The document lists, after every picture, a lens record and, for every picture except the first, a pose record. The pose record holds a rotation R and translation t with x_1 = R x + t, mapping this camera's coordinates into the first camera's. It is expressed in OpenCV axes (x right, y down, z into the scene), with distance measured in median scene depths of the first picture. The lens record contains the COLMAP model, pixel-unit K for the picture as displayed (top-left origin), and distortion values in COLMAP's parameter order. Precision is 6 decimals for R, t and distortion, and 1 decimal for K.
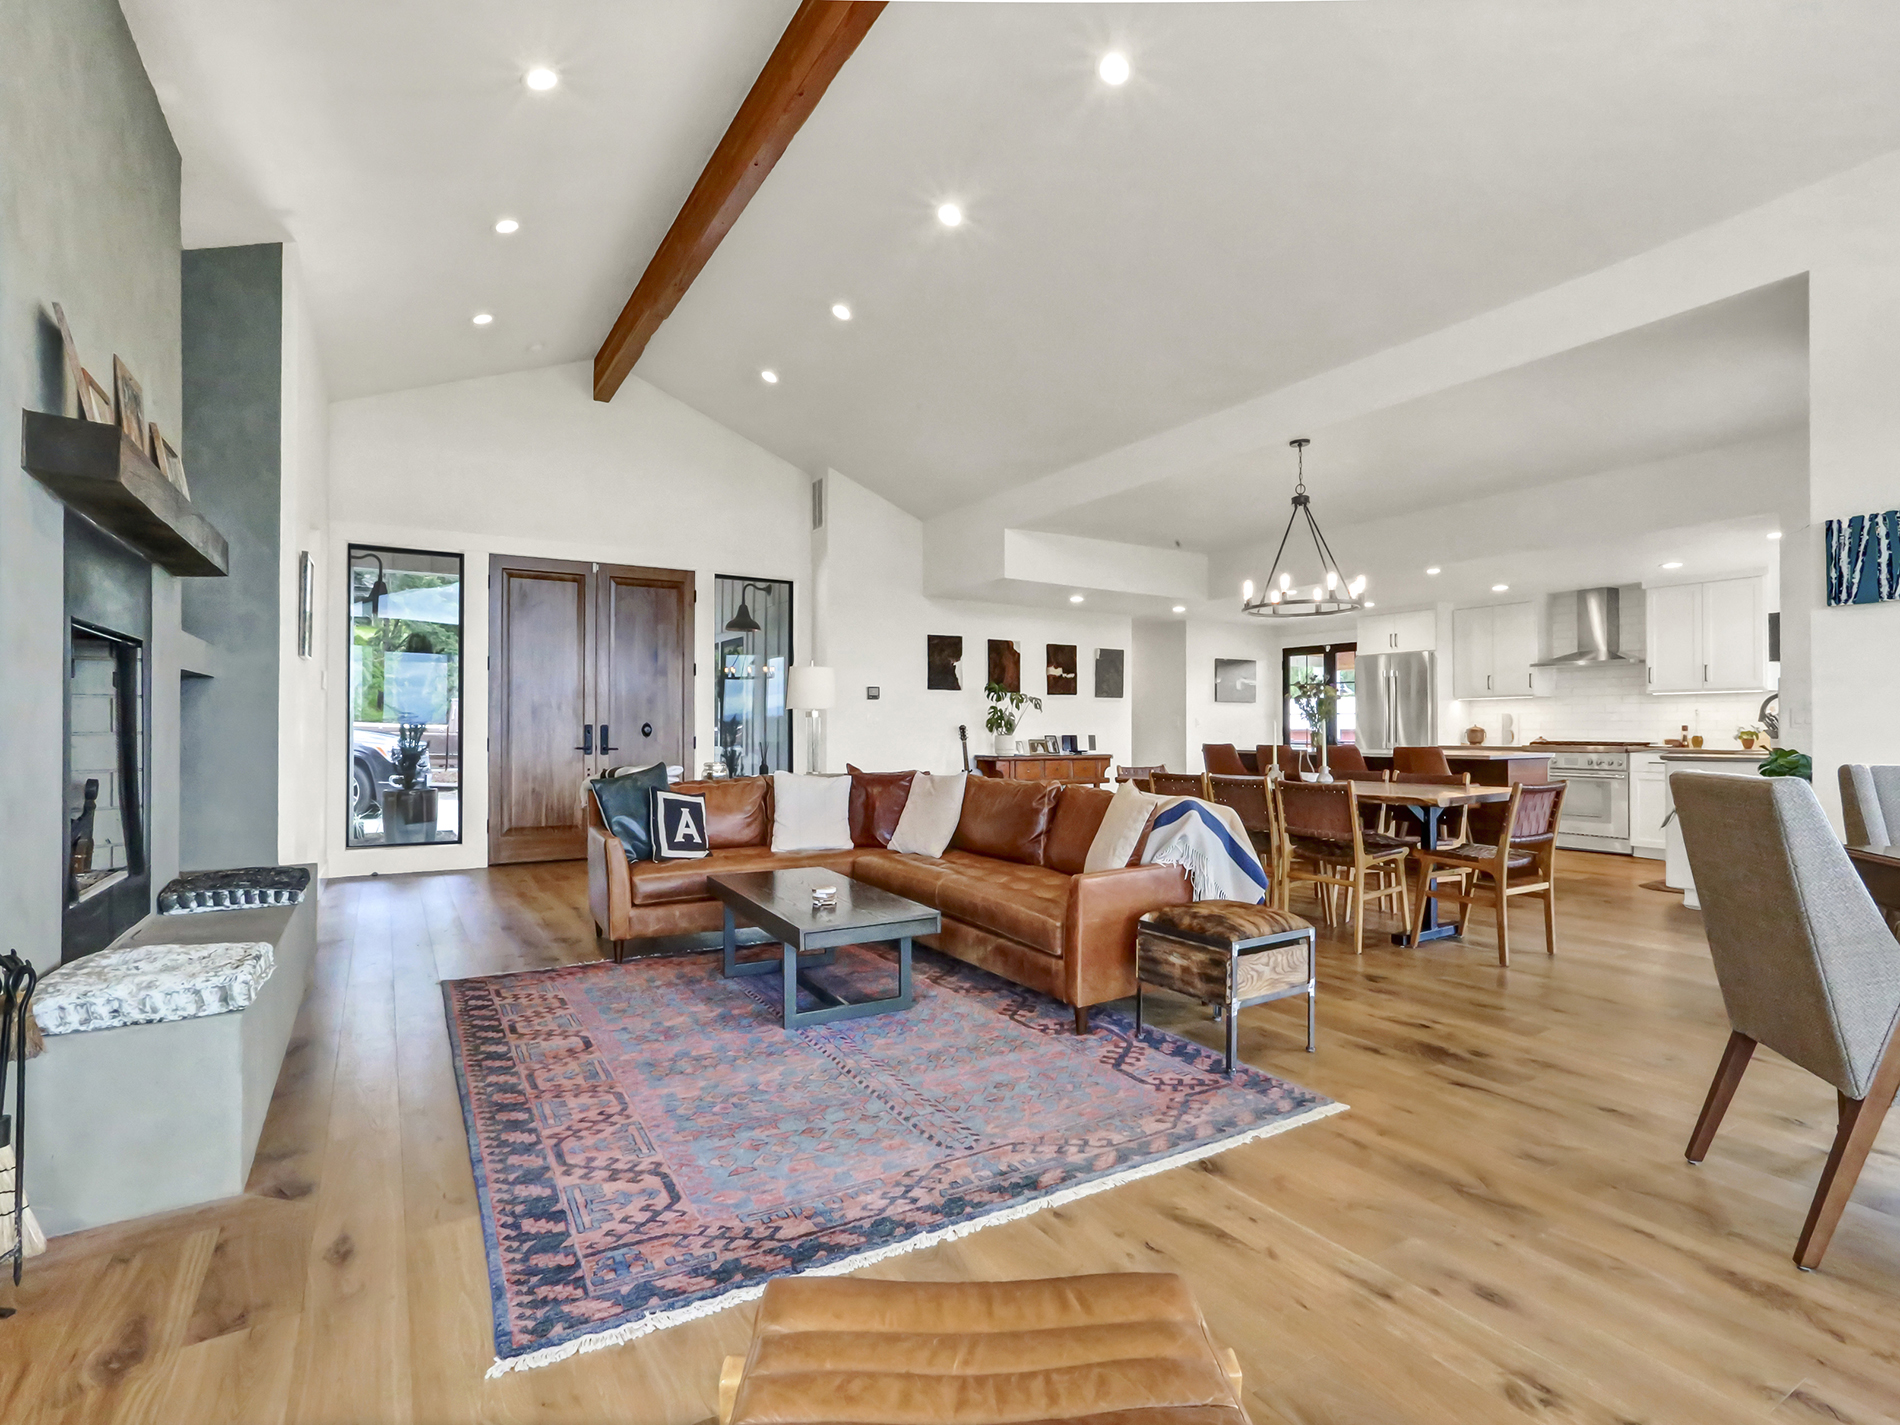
lens RADIAL K [[938.9, 0, 932.9], [0, 938.9, 715.3], [0, 0, 1]] dist [-0.030720, 0.008188]
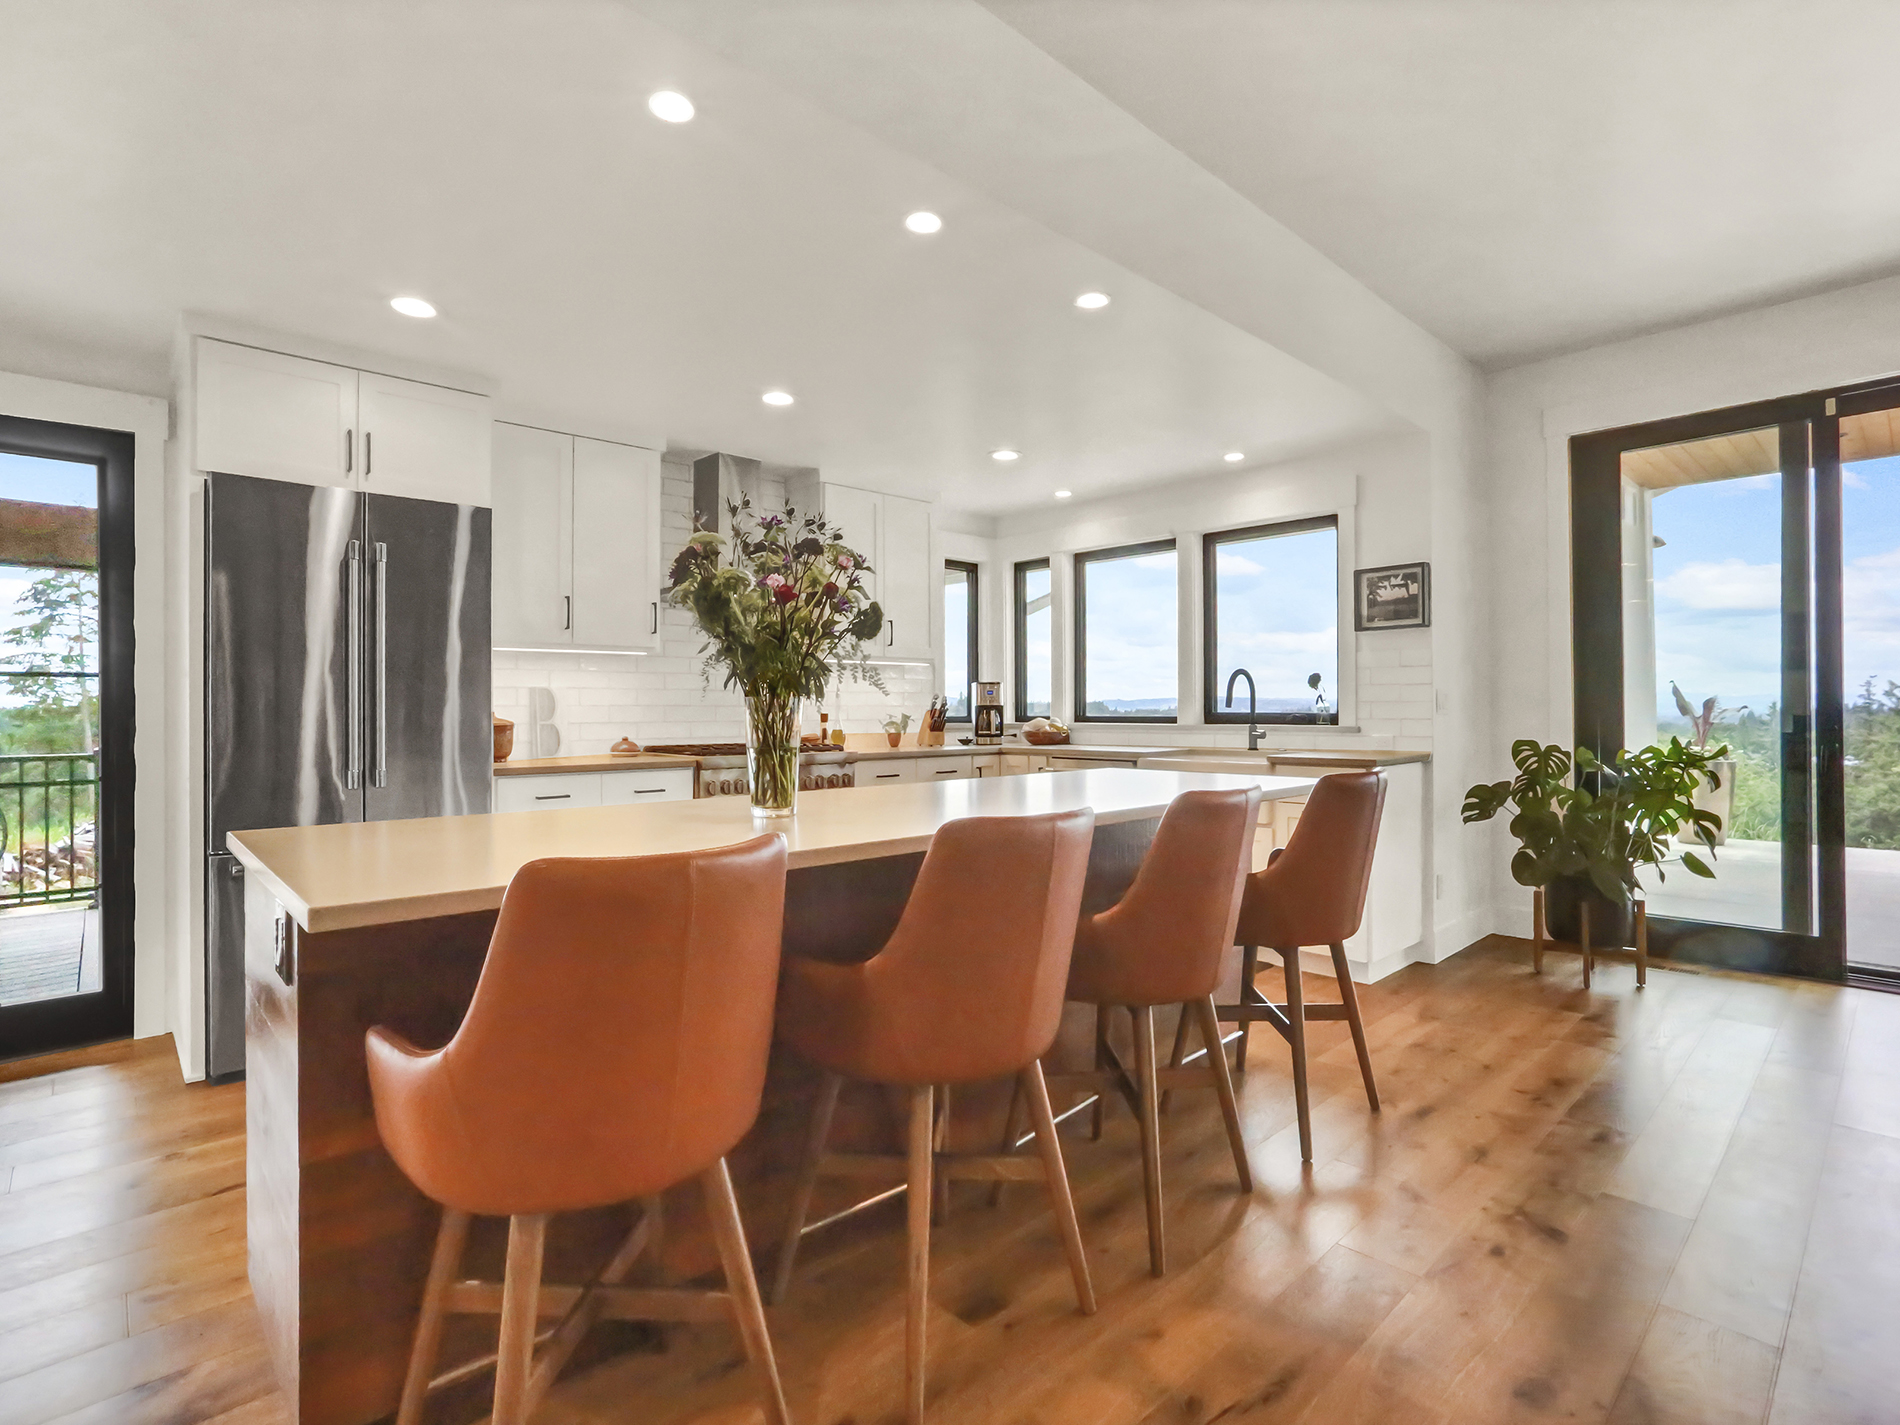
lens RADIAL K [[938.9, 0, 949.8], [0, 938.9, 712.4], [0, 0, 1]] dist [-0.030720, 0.008188]
pose [[-0.177926, 0.006169, 0.984025, 0.152265], [-0.005949, 0.999955, -0.007344, 0.013394], [-0.984026, -0.007161, -0.177881, 0.974416]]
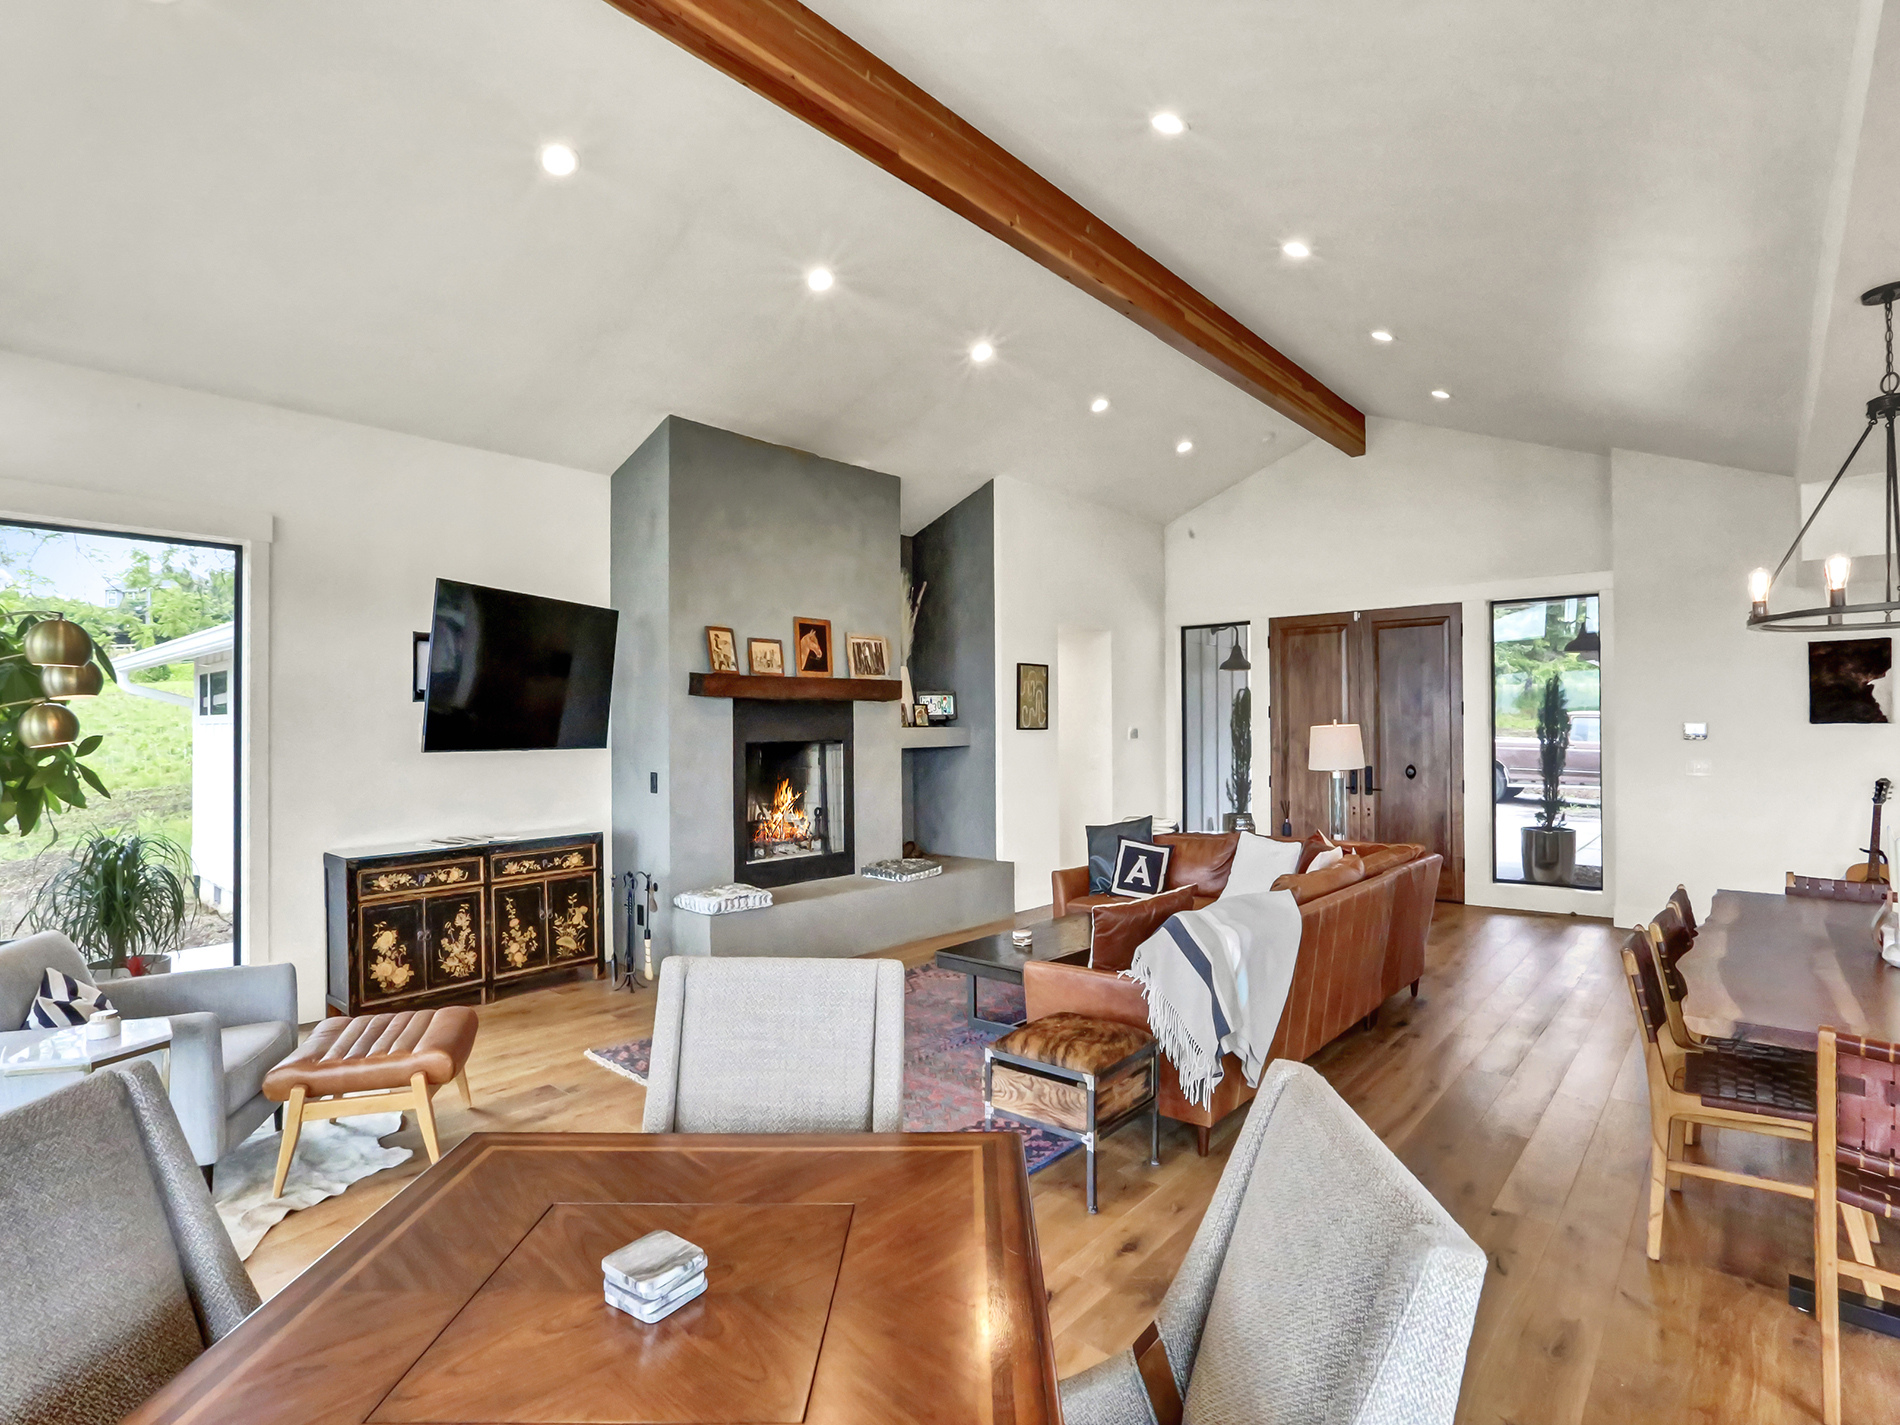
lens RADIAL K [[938.9, 0, 947.8], [0, 938.9, 716.5], [0, 0, 1]] dist [-0.030720, 0.008188]
pose [[0.296979, -0.015318, -0.954761, 0.458507], [0.022297, 0.999710, -0.009103, -0.042006], [0.954624, -0.018584, 0.297234, 0.227325]]
